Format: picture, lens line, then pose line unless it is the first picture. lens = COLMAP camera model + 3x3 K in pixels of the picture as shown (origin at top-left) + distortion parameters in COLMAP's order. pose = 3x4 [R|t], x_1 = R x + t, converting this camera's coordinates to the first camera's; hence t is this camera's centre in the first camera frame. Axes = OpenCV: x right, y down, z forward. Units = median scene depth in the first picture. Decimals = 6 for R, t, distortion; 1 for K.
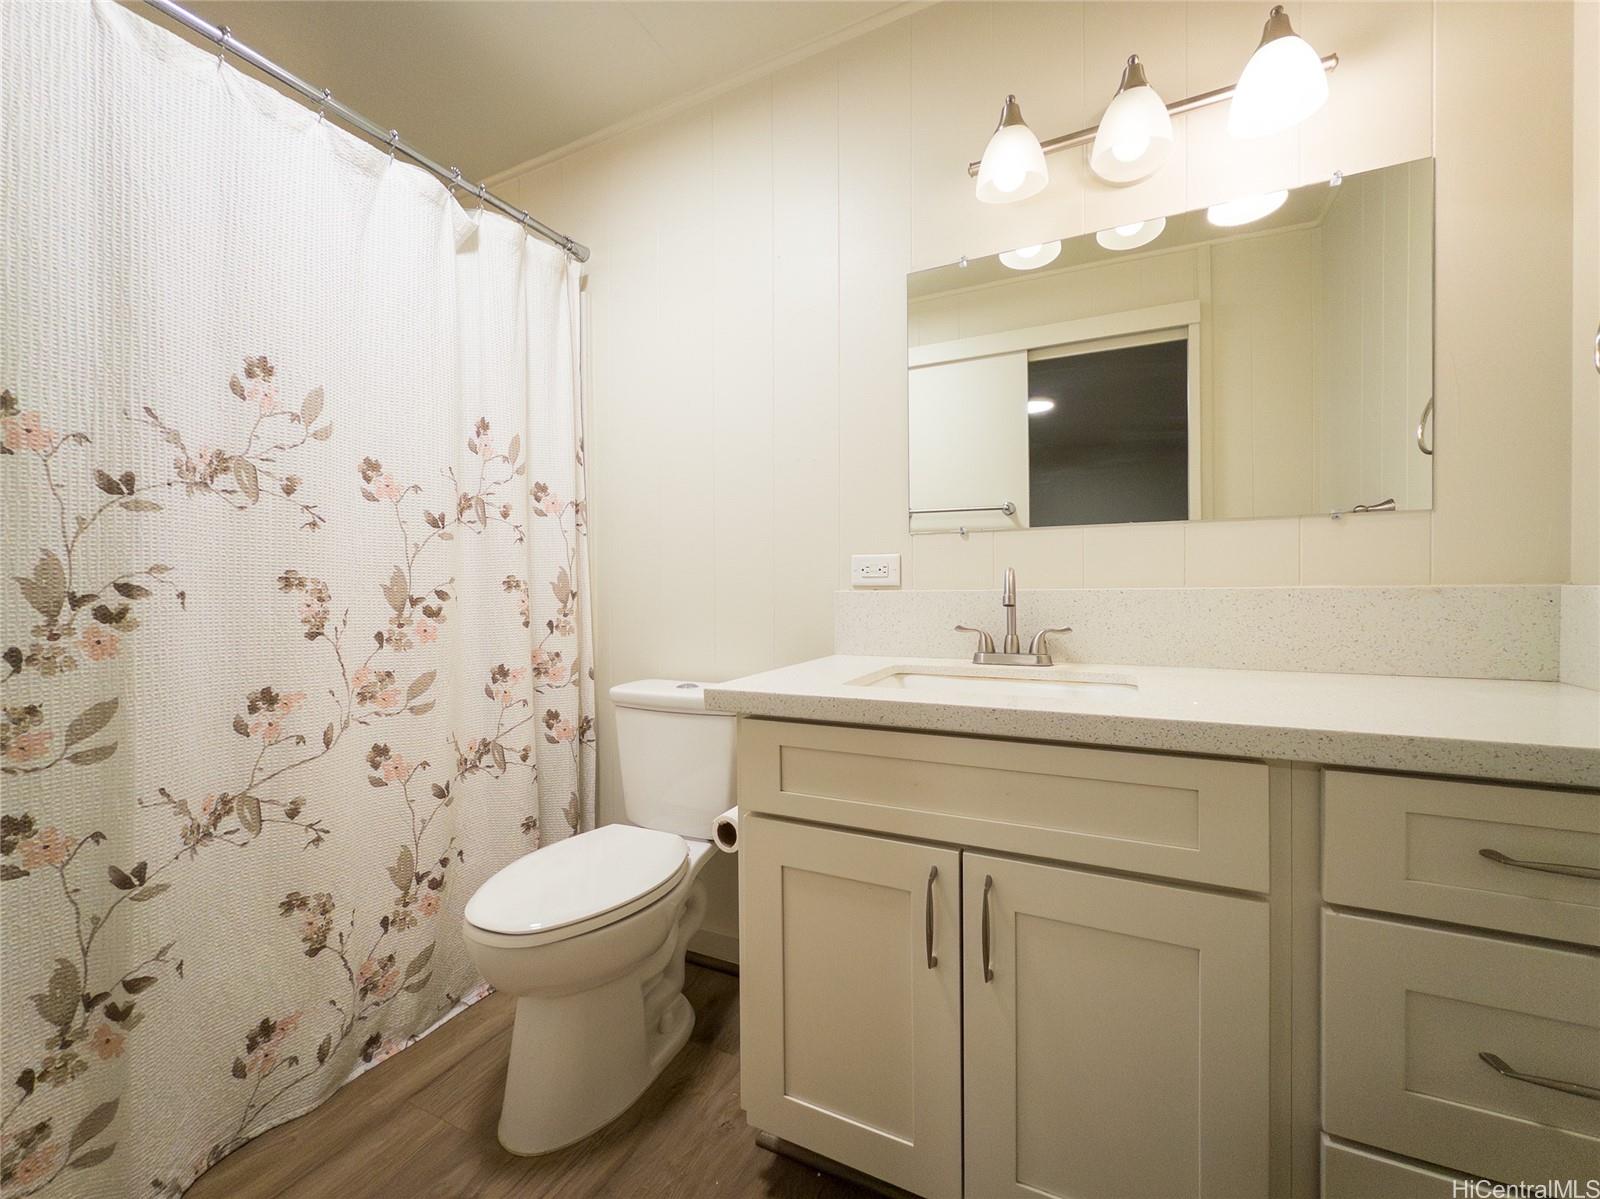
lens RADIAL K [[637.7, 0, 800.0], [0, 637.7, 599.5], [0, 0, 1]] dist [-0.001310, -0.000325]
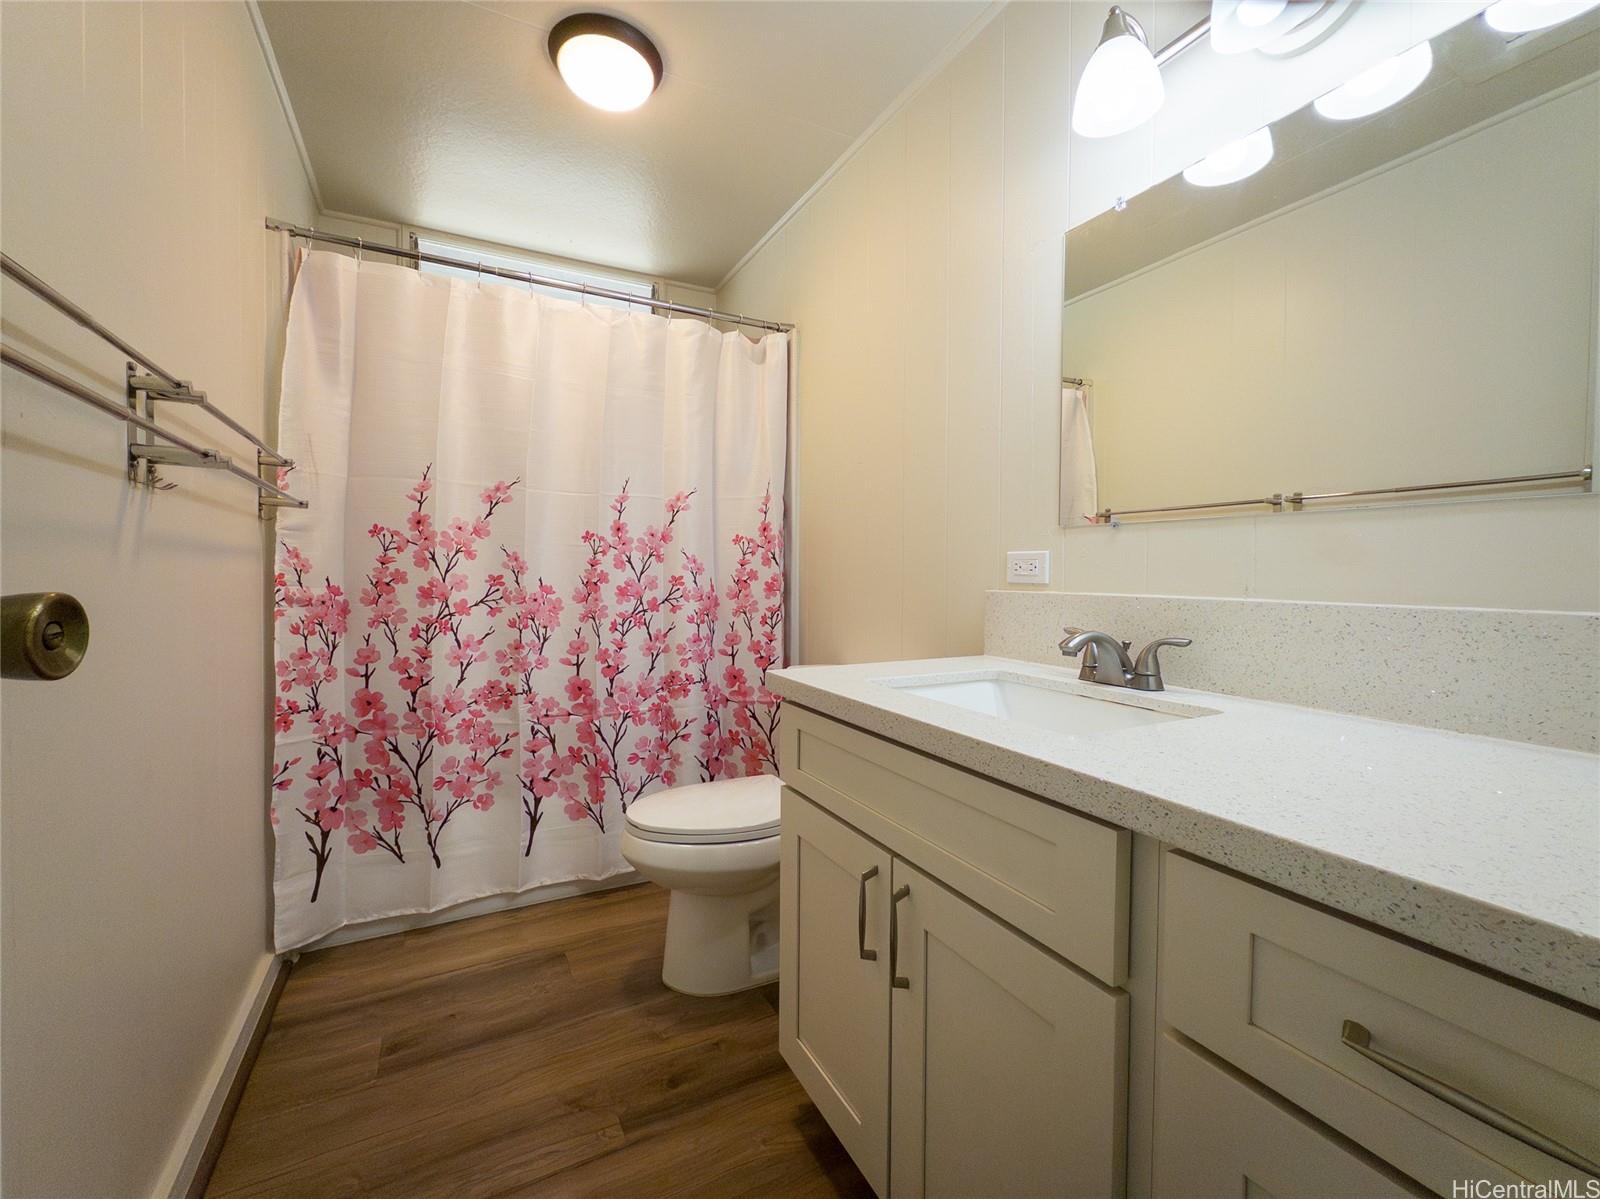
lens RADIAL K [[637.7, 0, 800.0], [0, 637.7, 599.5], [0, 0, 1]] dist [-0.001310, -0.000325]
pose [[0.831735, 0.033026, -0.554189, 0.671841], [-0.018348, 0.999319, 0.032016, -0.038269], [0.554869, -0.016461, 0.831775, 0.093676]]
